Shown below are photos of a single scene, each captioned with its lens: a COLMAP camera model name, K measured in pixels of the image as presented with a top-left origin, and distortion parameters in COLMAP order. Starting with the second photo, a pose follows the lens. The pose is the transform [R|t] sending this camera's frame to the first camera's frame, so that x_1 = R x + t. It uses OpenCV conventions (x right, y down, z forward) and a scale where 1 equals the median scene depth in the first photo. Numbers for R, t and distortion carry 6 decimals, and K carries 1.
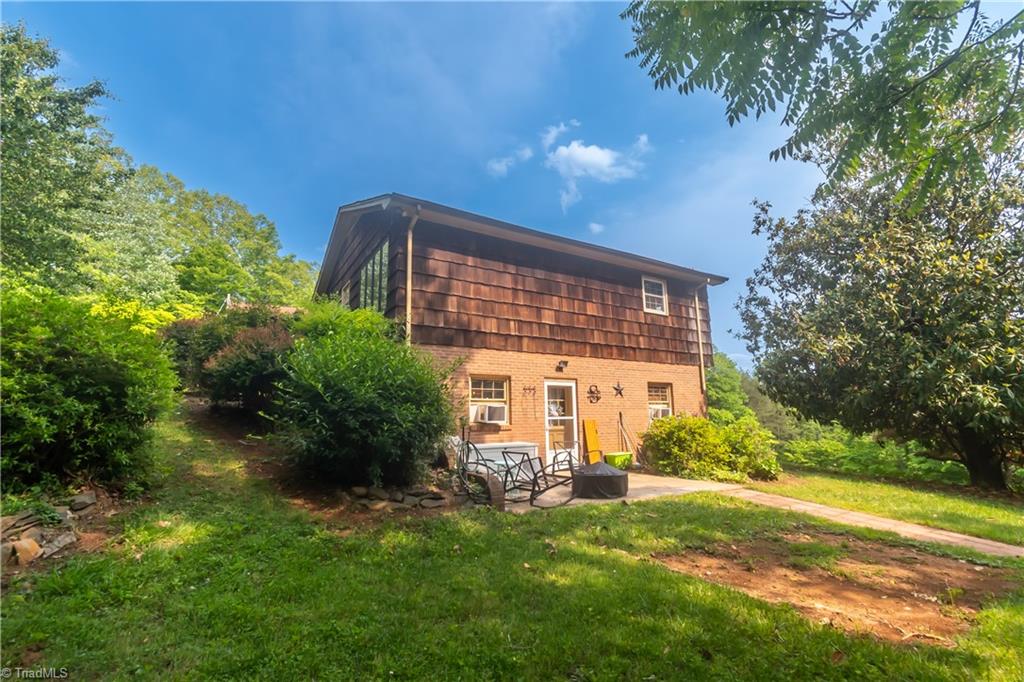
lens RADIAL K [[454.7, 0, 518.7], [0, 454.7, 344.0], [0, 0, 1]] dist [0.000077, -0.000759]
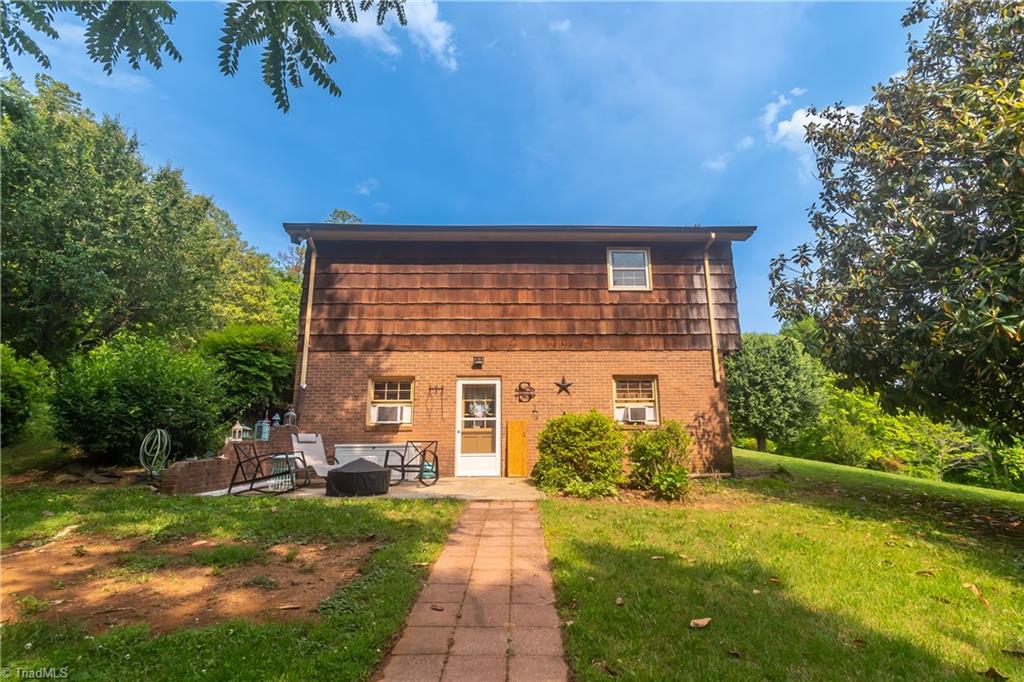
lens RADIAL K [[454.7, 0, 518.7], [0, 454.7, 344.0], [0, 0, 1]] dist [0.000077, -0.000759]
pose [[0.861842, -0.105266, -0.496132, 0.579223], [0.081452, 0.994254, -0.069462, 0.075519], [0.500594, 0.019454, 0.865464, 0.224584]]
